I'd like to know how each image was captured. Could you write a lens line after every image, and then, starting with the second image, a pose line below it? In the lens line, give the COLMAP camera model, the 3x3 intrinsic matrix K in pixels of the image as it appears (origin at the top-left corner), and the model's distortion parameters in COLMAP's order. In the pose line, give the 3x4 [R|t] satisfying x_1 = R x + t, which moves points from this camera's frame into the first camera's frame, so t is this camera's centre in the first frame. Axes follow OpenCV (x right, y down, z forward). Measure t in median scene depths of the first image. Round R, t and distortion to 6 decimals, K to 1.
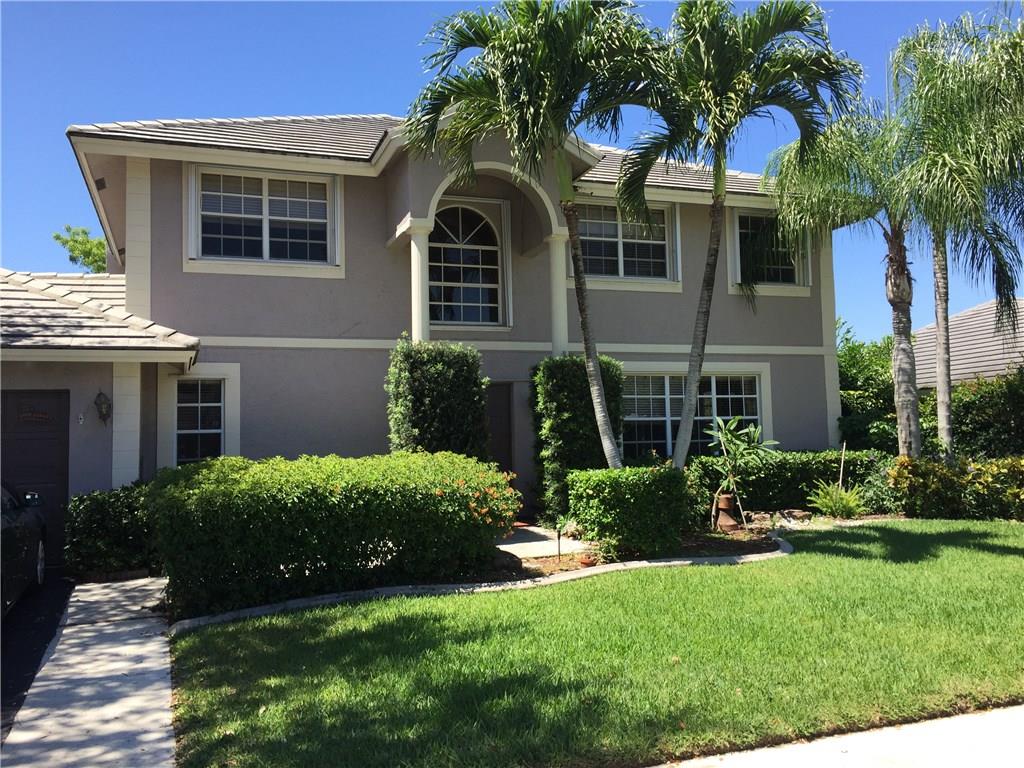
lens RADIAL K [[866.5, 0, 512.0], [0, 866.5, 384.0], [0, 0, 1]] dist [0.001310, 0.000375]
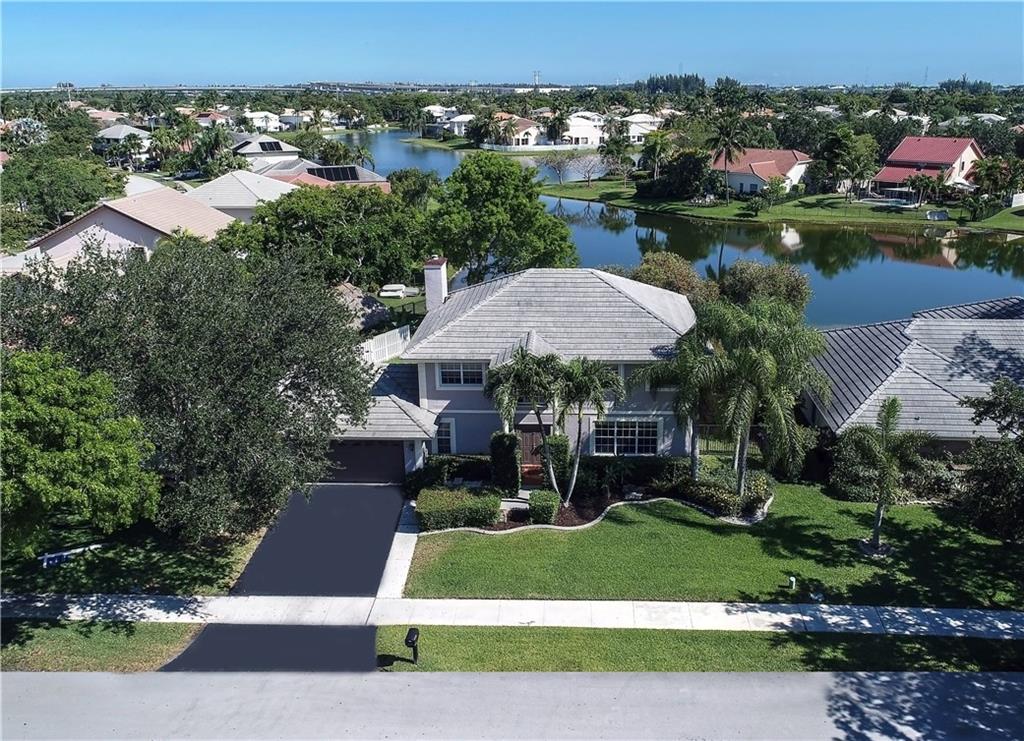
lens RADIAL K [[854.8, 0, 555.2], [0, 854.8, 333.1], [0, 0, 1]] dist [-0.004477, -0.002298]
pose [[0.924696, 0.135171, -0.355902, 1.030589], [0.003371, 0.931903, 0.362692, -1.370461], [0.380692, -0.336580, 0.861271, -1.342899]]
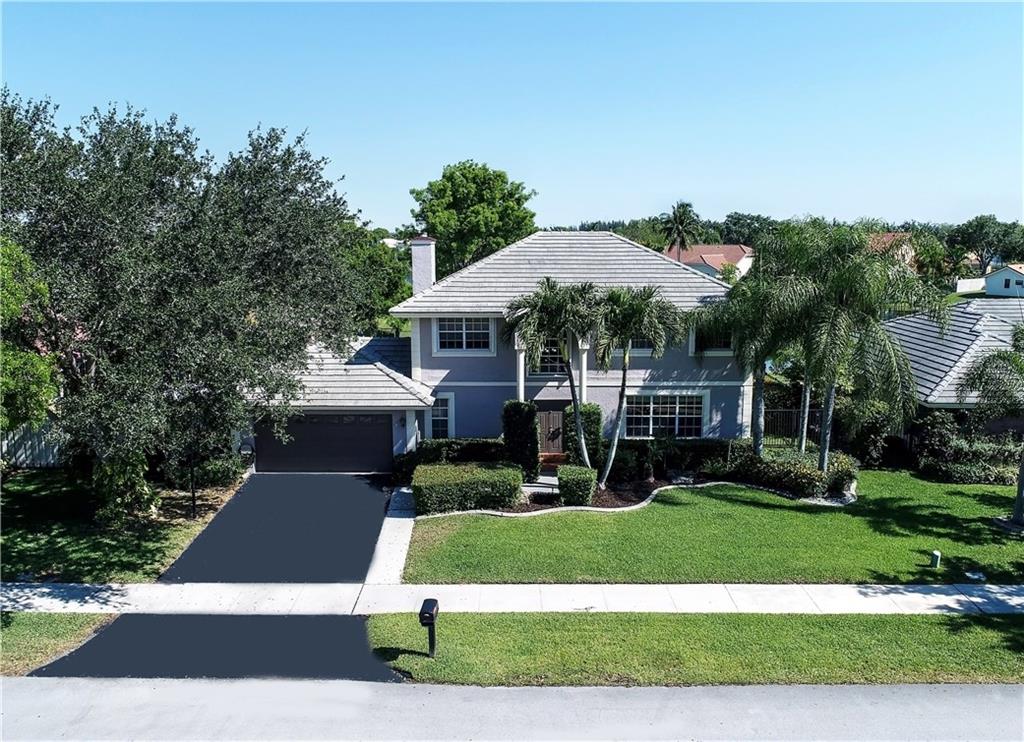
lens RADIAL K [[782.4, 0, 512.0], [0, 782.4, 371.0], [0, 0, 1]] dist [-0.006555, 0.003694]
pose [[0.932258, 0.094508, -0.349233, 0.609830], [-0.000763, 0.965790, 0.259323, -0.652828], [0.361794, -0.241489, 0.900438, -0.935086]]
